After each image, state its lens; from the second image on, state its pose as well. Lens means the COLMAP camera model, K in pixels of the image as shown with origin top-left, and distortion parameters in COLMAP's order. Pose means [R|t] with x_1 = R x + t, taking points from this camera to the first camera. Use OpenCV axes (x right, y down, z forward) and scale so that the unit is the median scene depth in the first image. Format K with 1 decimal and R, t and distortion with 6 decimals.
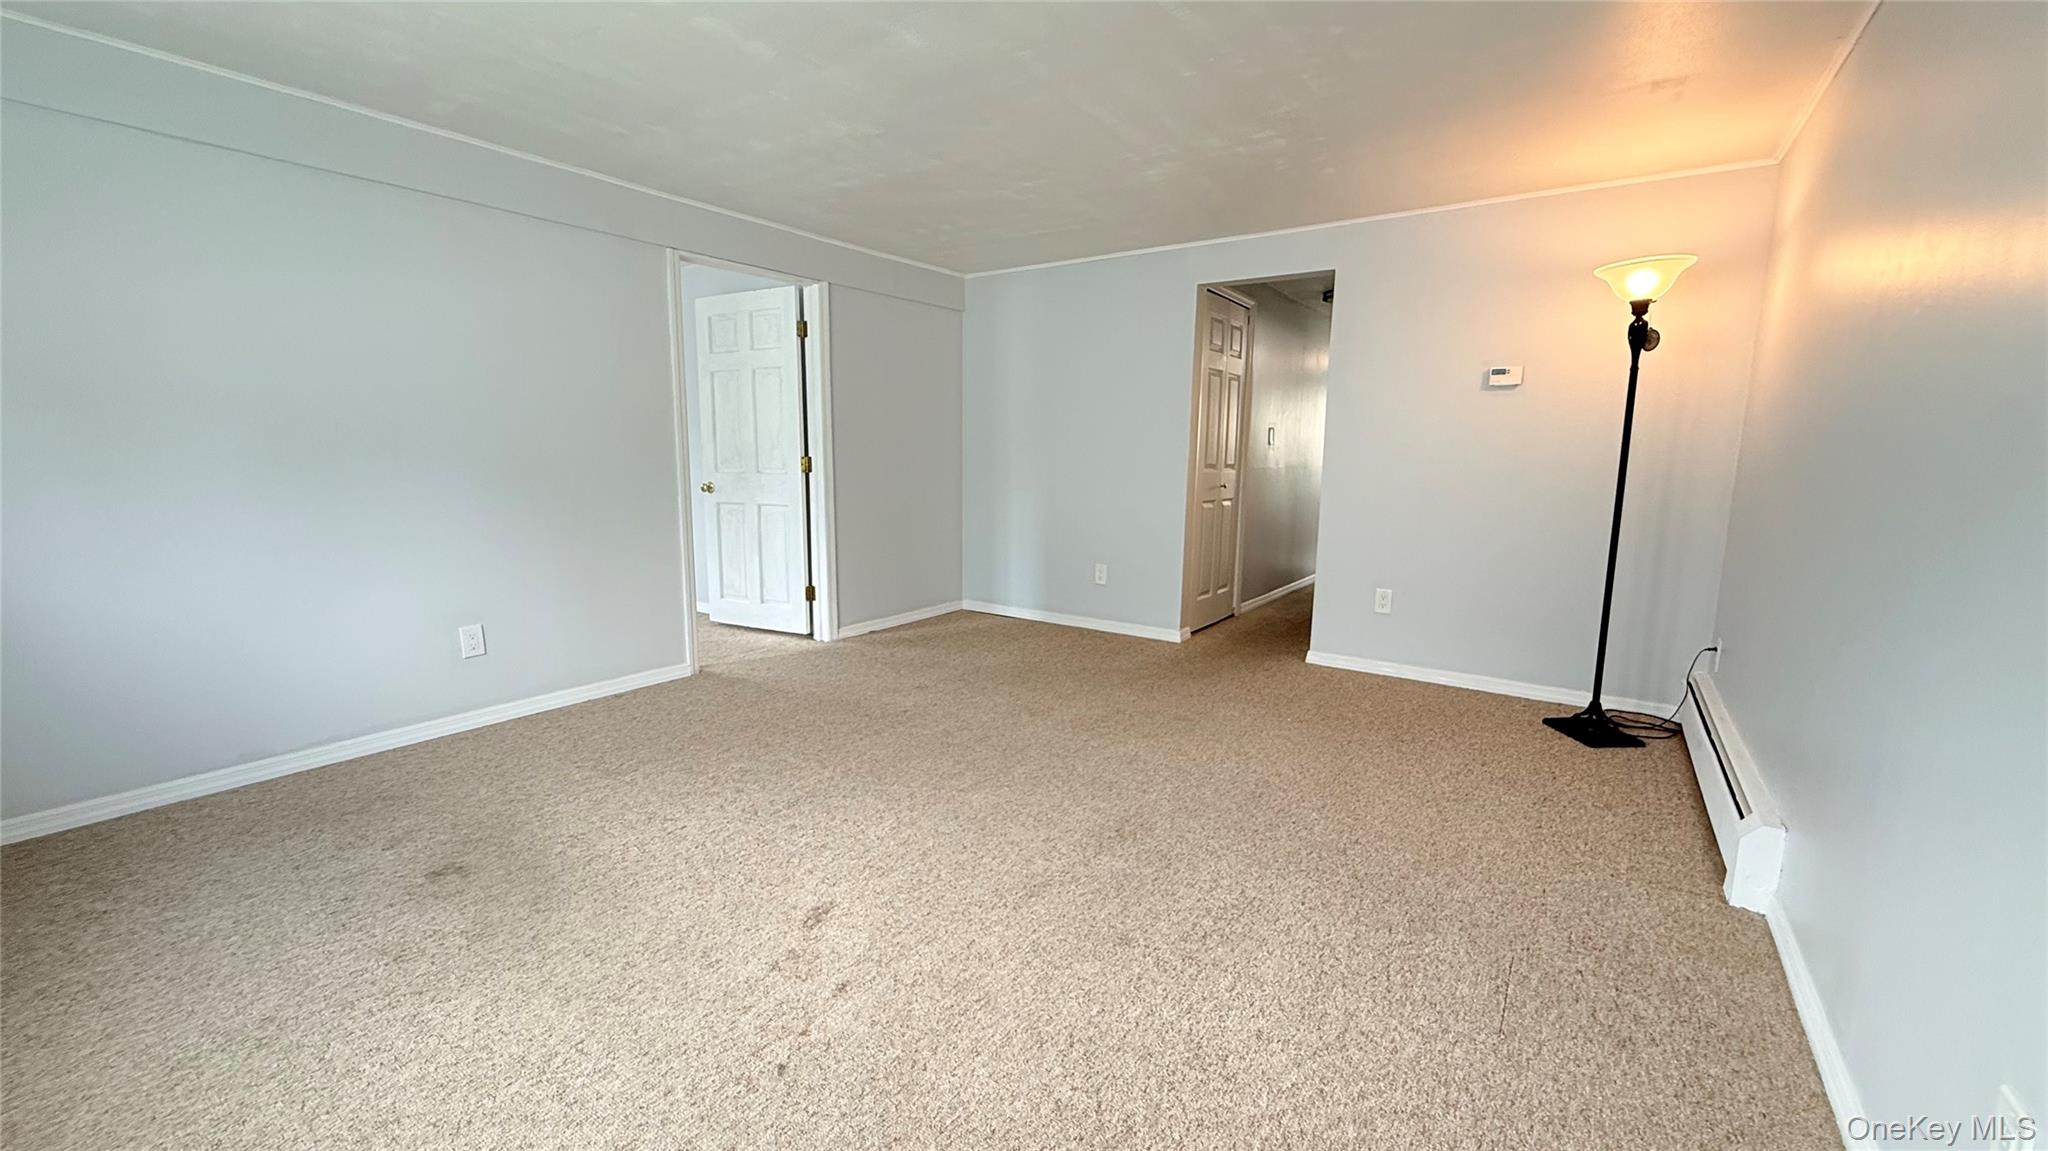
lens RADIAL K [[817.4, 0, 1020.0], [0, 817.4, 575.2], [0, 0, 1]] dist [0.001150, 0.000045]
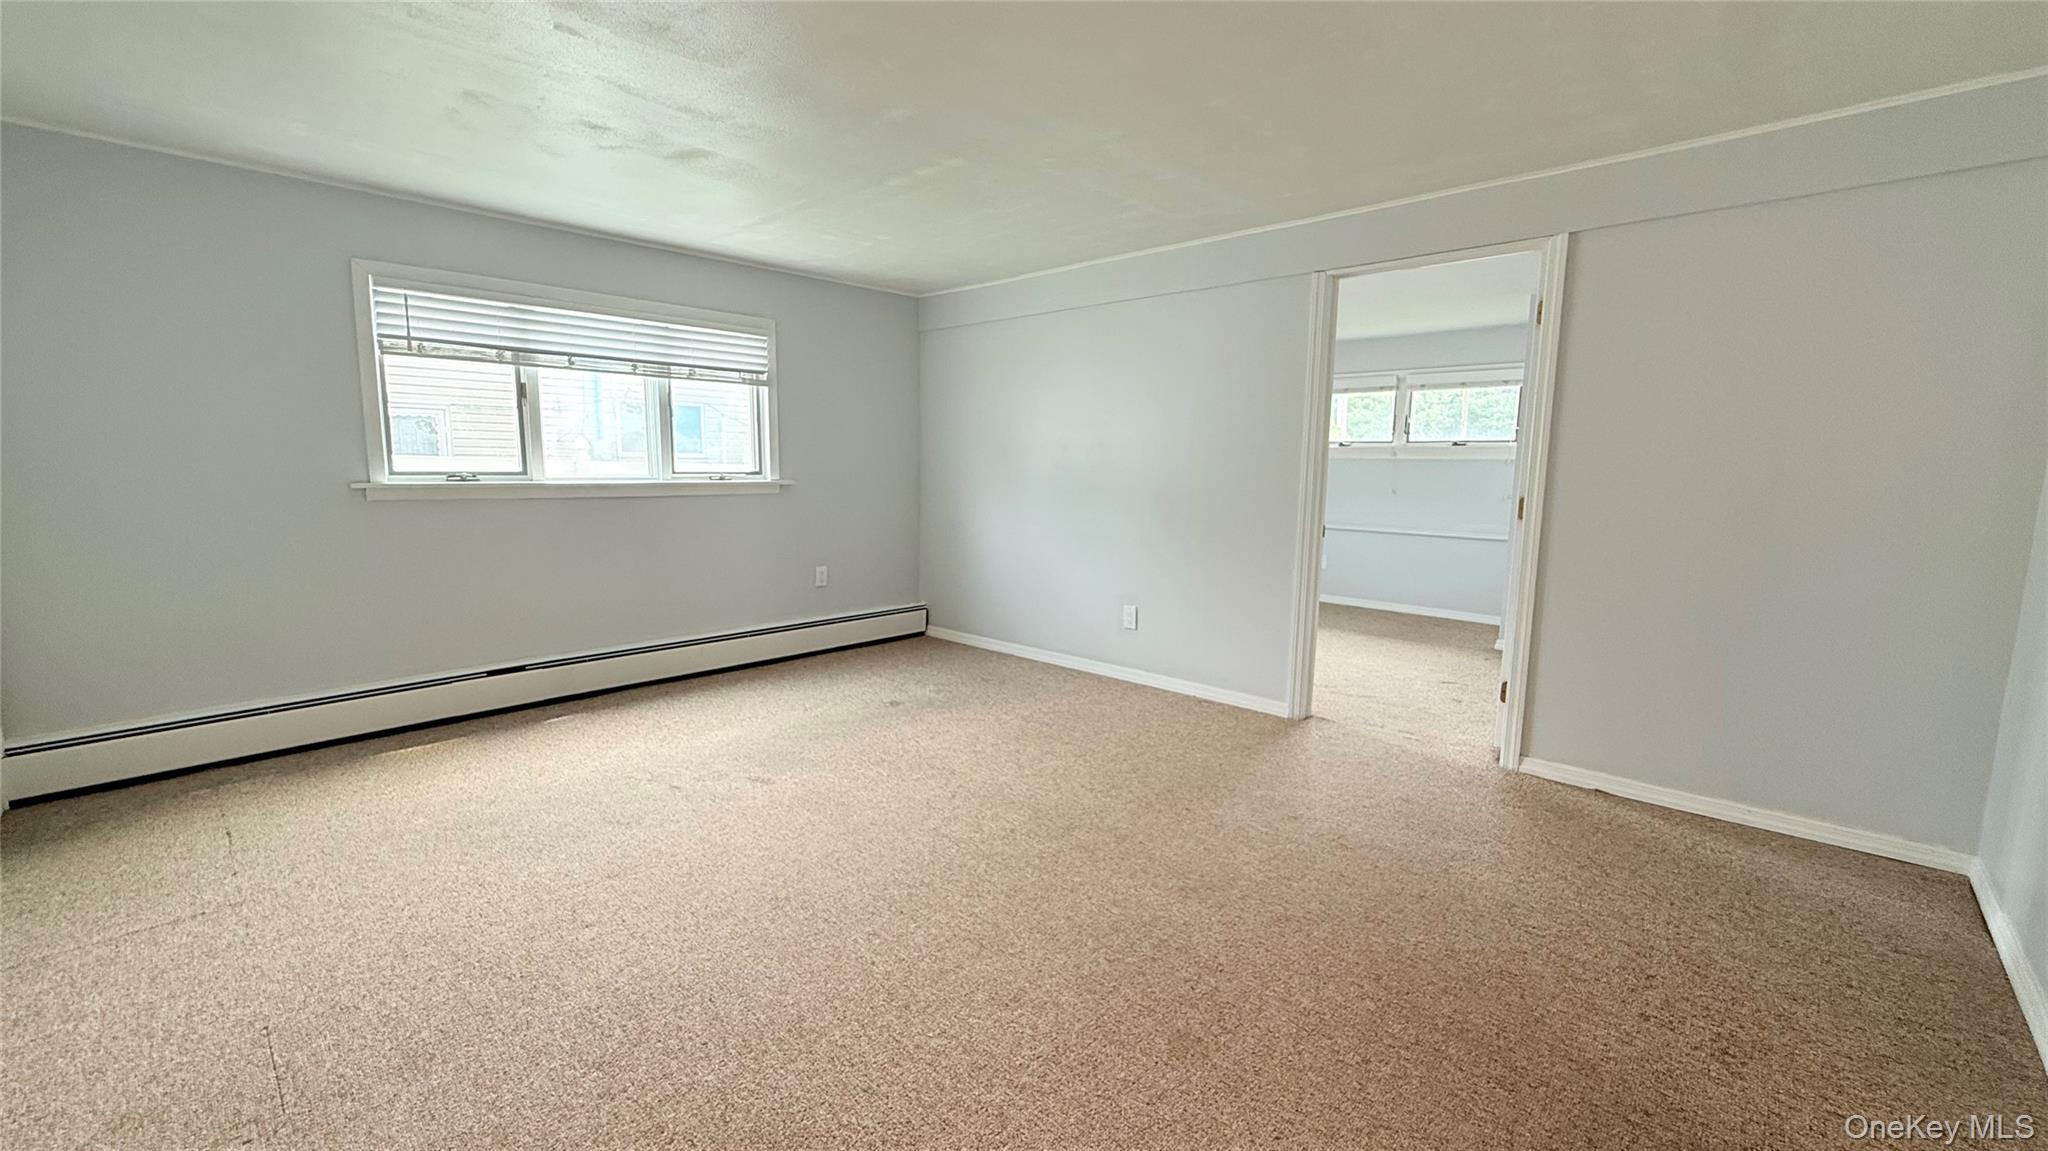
lens RADIAL K [[817.4, 0, 1020.0], [0, 817.4, 575.2], [0, 0, 1]] dist [0.001150, 0.000045]
pose [[-0.147341, 0.124206, -0.981256, 0.649750], [-0.162656, 0.975534, 0.147905, -0.151426], [0.975620, 0.181399, -0.123533, 0.910066]]
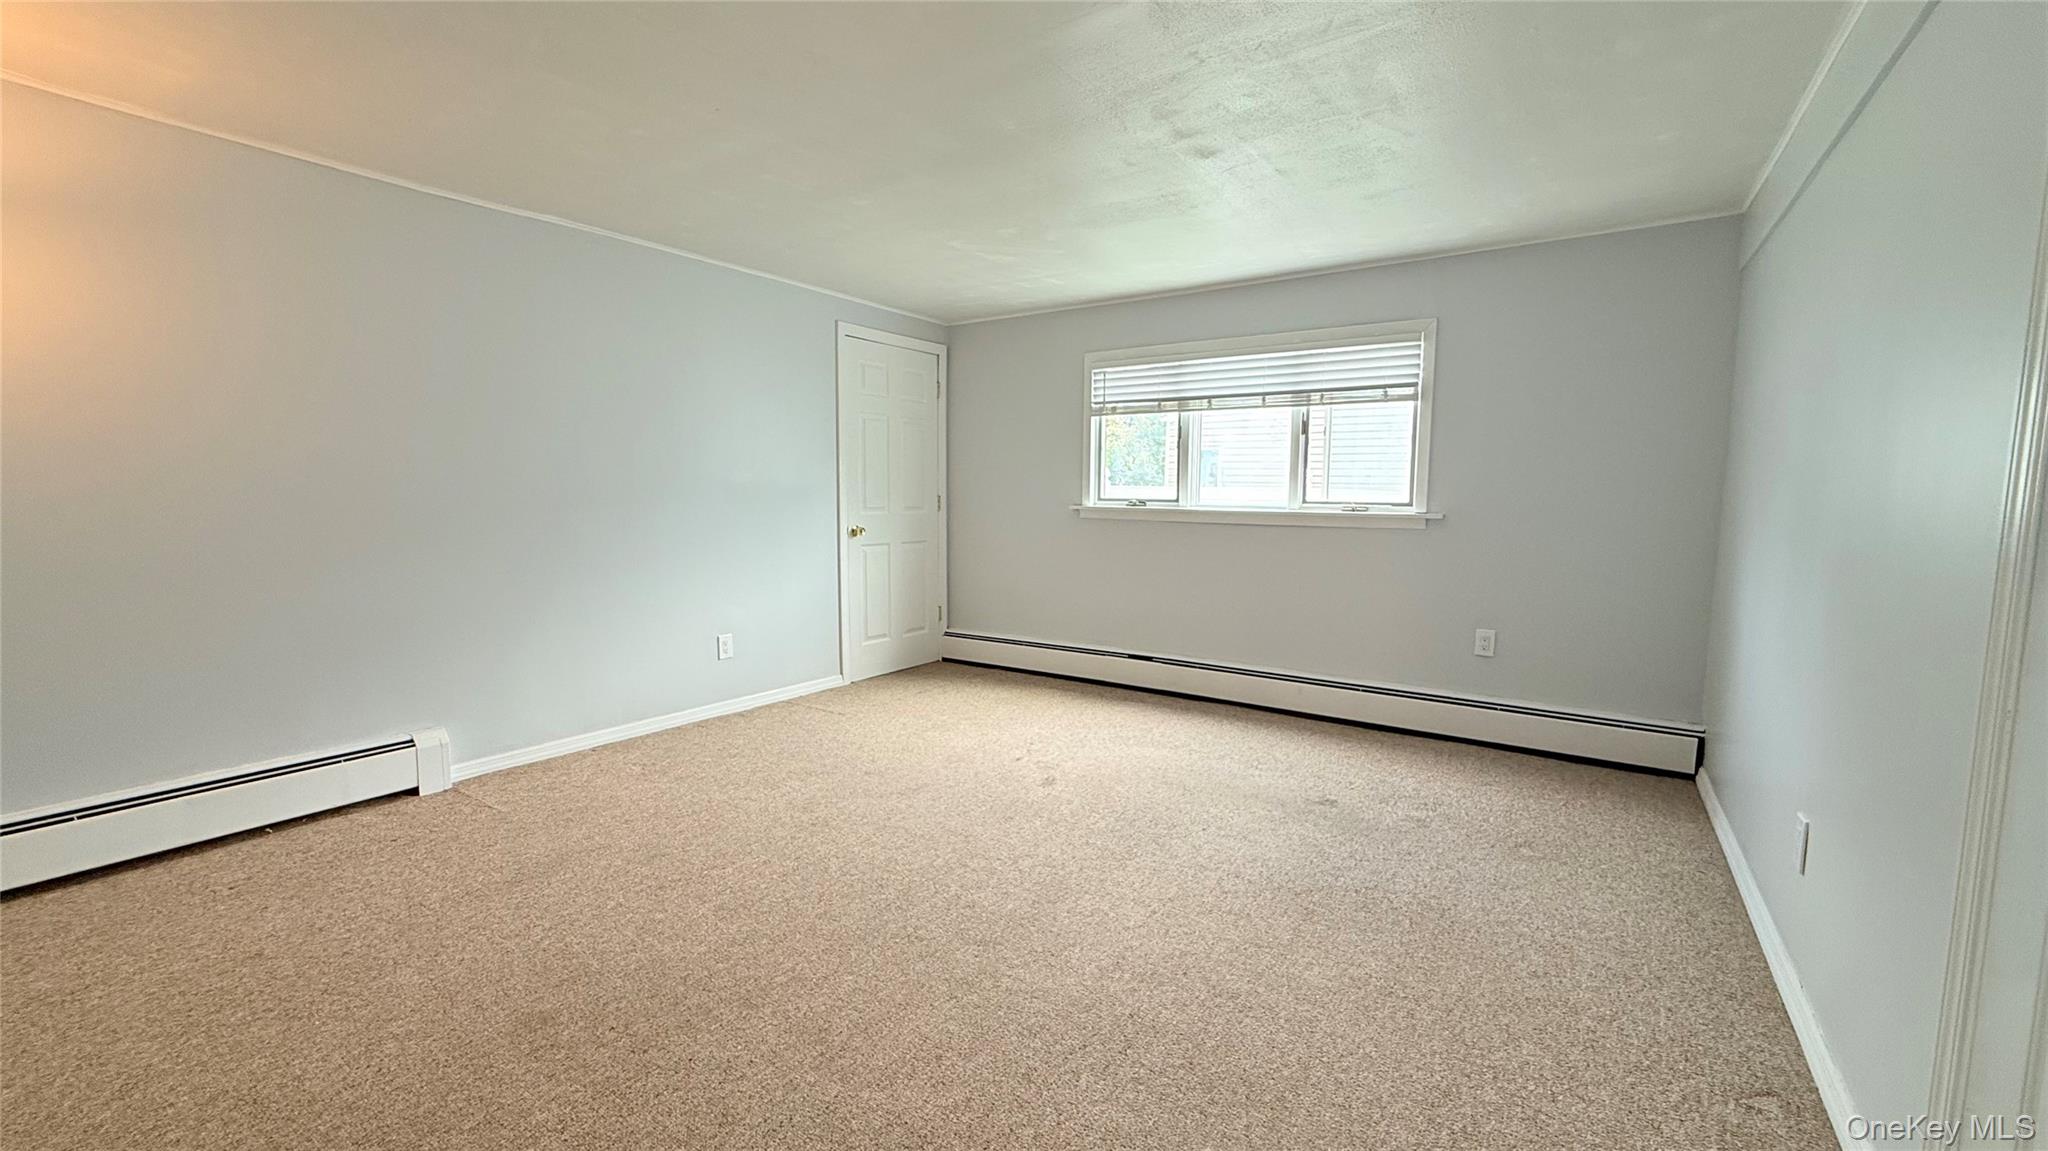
lens RADIAL K [[817.4, 0, 1020.0], [0, 817.4, 575.2], [0, 0, 1]] dist [0.001150, 0.000045]
pose [[-0.999820, -0.015567, -0.010833, -0.093520], [-0.017820, 0.966631, 0.255553, -0.232819], [0.006493, 0.255700, -0.966734, 1.419424]]
